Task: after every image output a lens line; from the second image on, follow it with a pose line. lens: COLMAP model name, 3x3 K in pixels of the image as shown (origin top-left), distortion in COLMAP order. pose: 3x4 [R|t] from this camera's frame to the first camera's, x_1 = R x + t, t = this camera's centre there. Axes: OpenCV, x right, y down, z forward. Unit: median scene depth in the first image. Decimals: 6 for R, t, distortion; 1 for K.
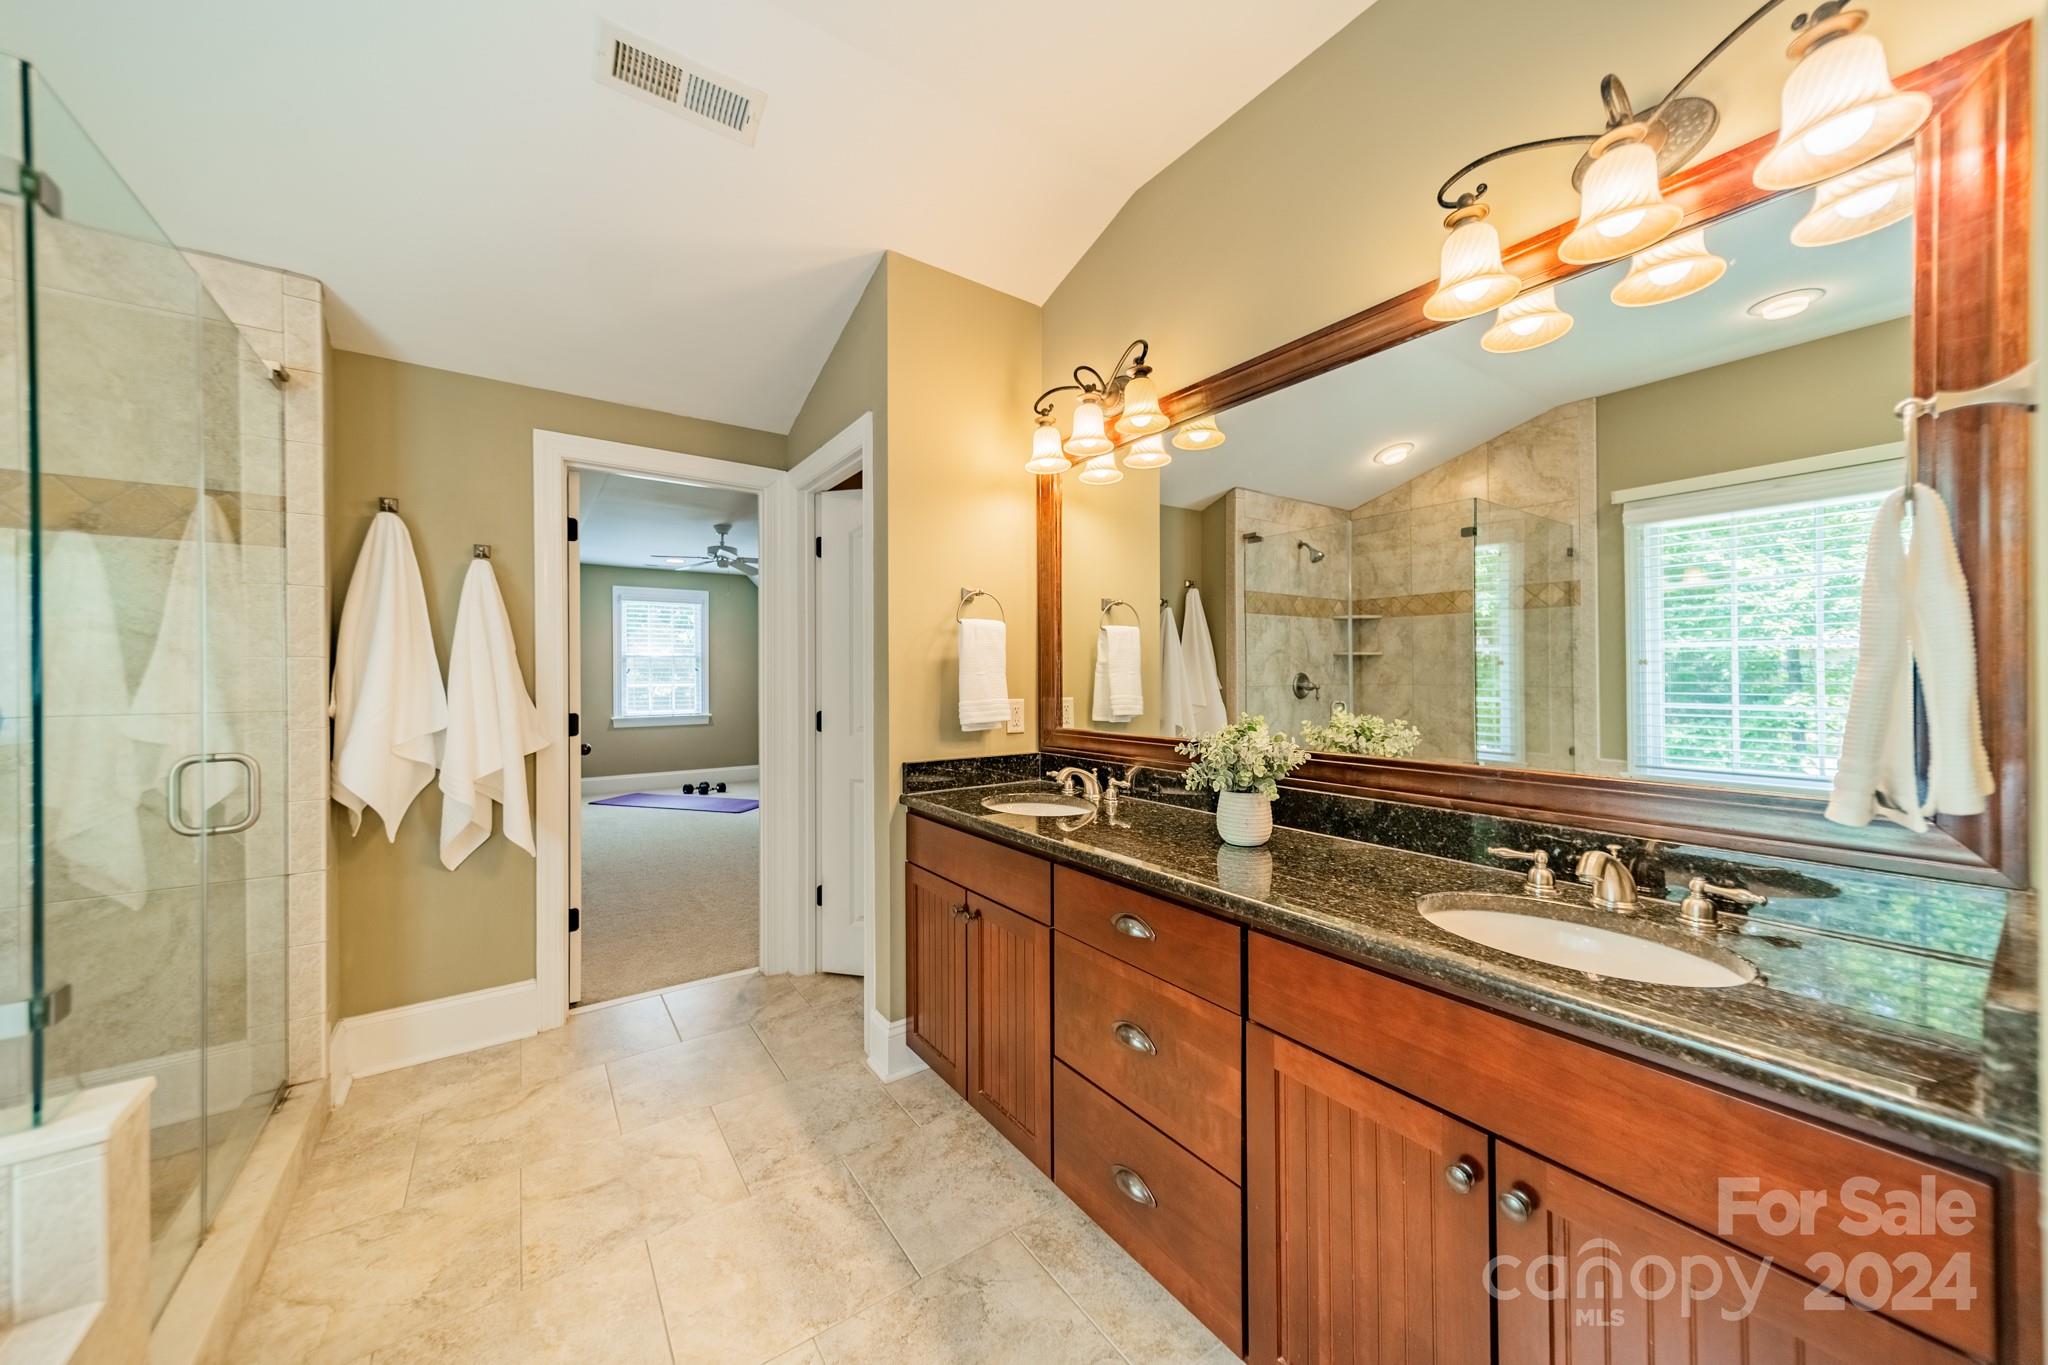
lens RADIAL K [[731.5, 0, 1032.8], [0, 731.5, 671.6], [0, 0, 1]] dist [0.006738, -0.000468]
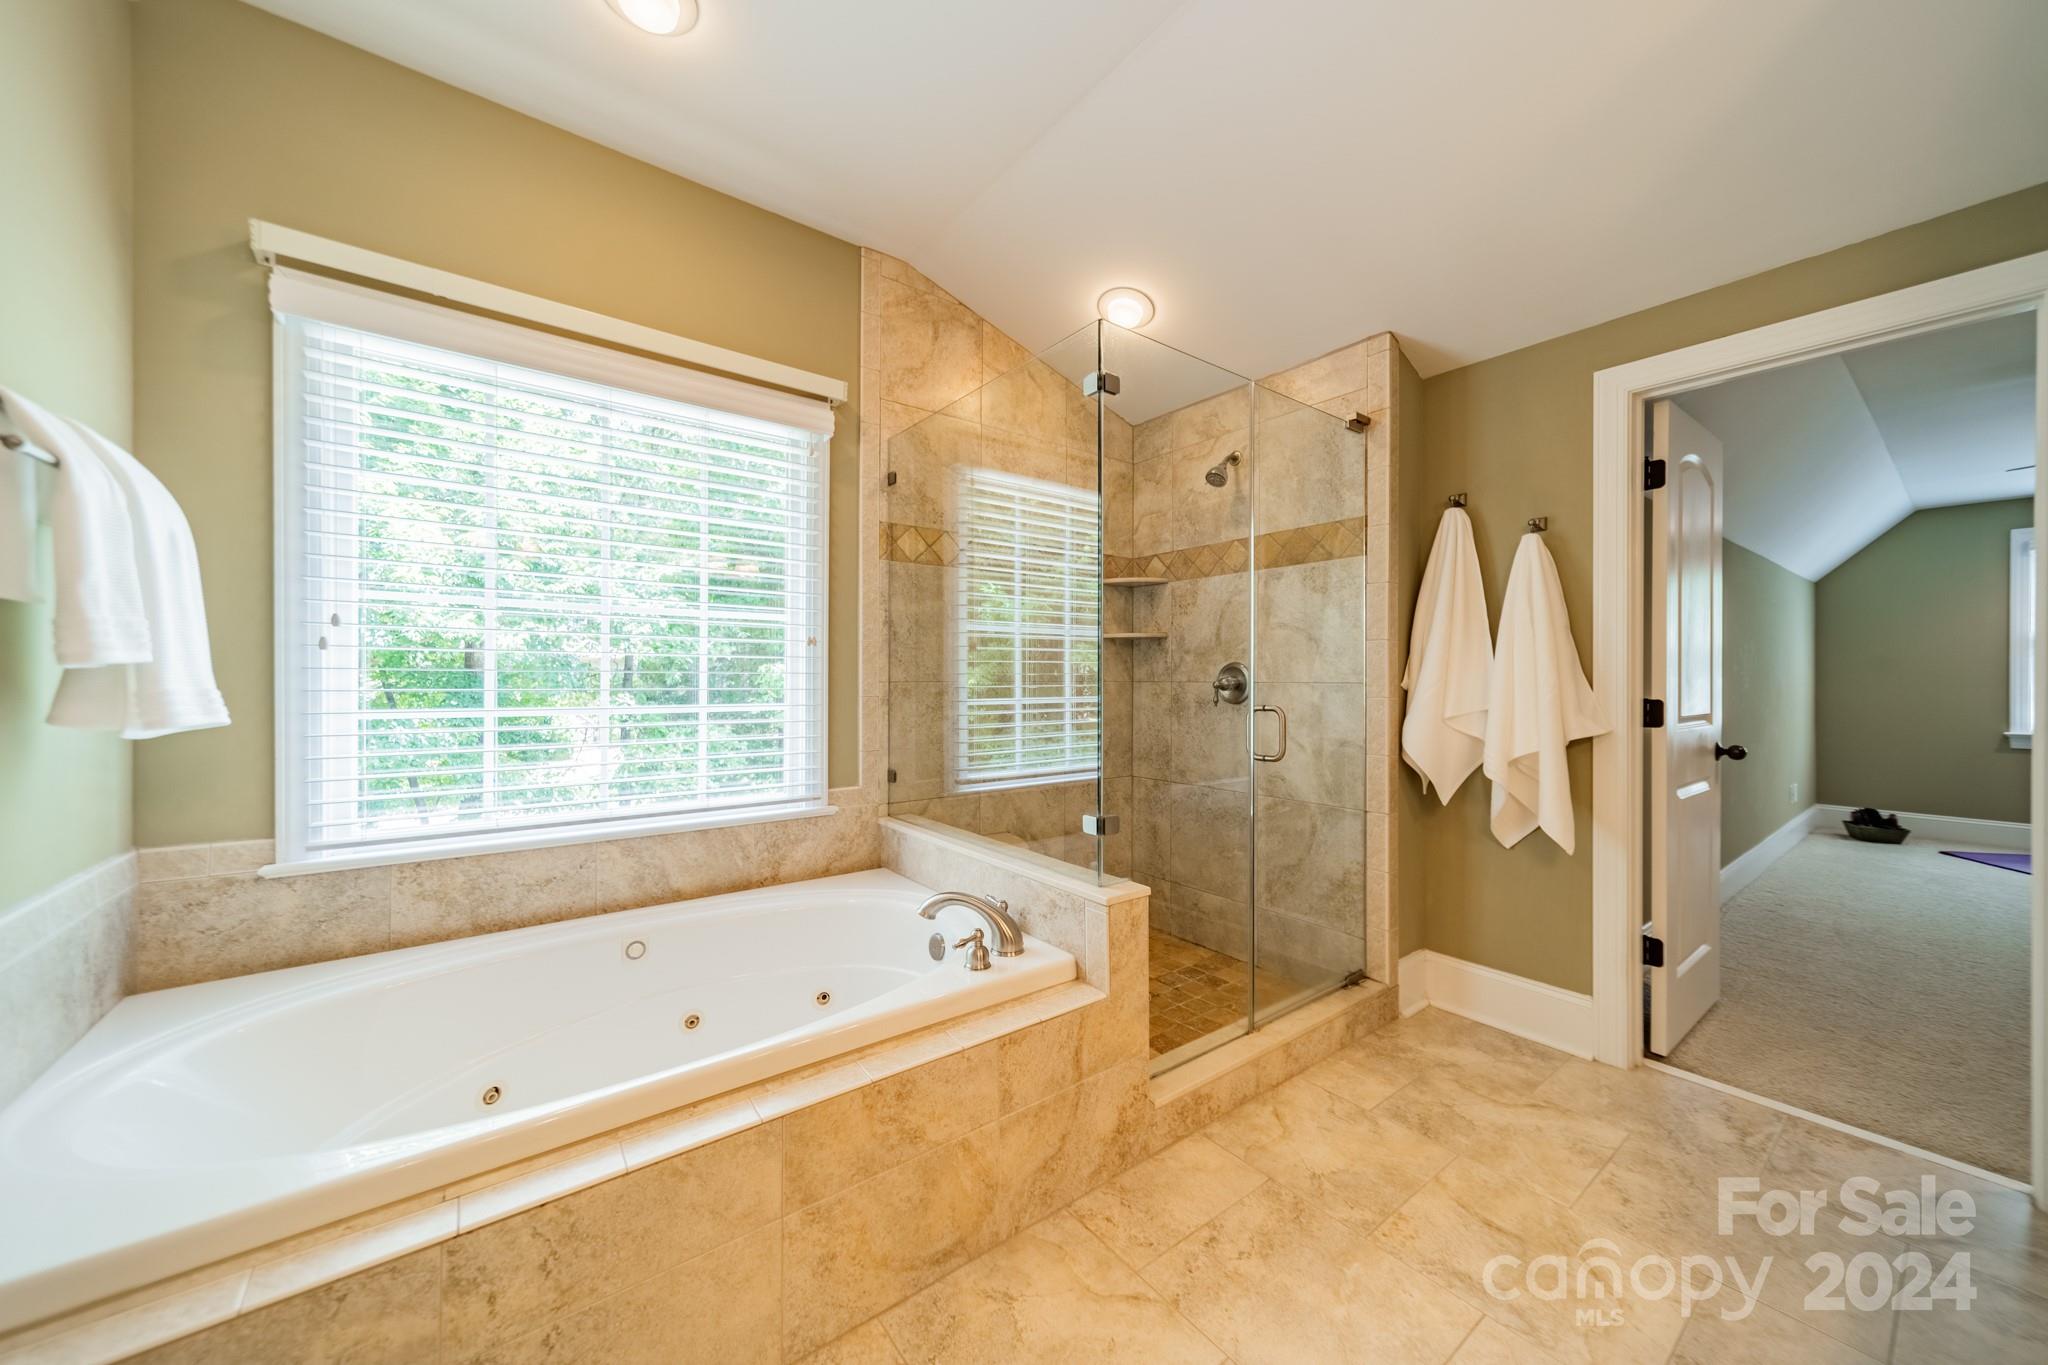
lens RADIAL K [[731.5, 0, 1029.9], [0, 731.5, 683.9], [0, 0, 1]] dist [0.006738, -0.000468]
pose [[0.011001, 0.005603, -0.999924, 0.220765], [0.001823, 0.999983, 0.005623, 0.040443], [0.999938, -0.001885, 0.010991, 0.355650]]
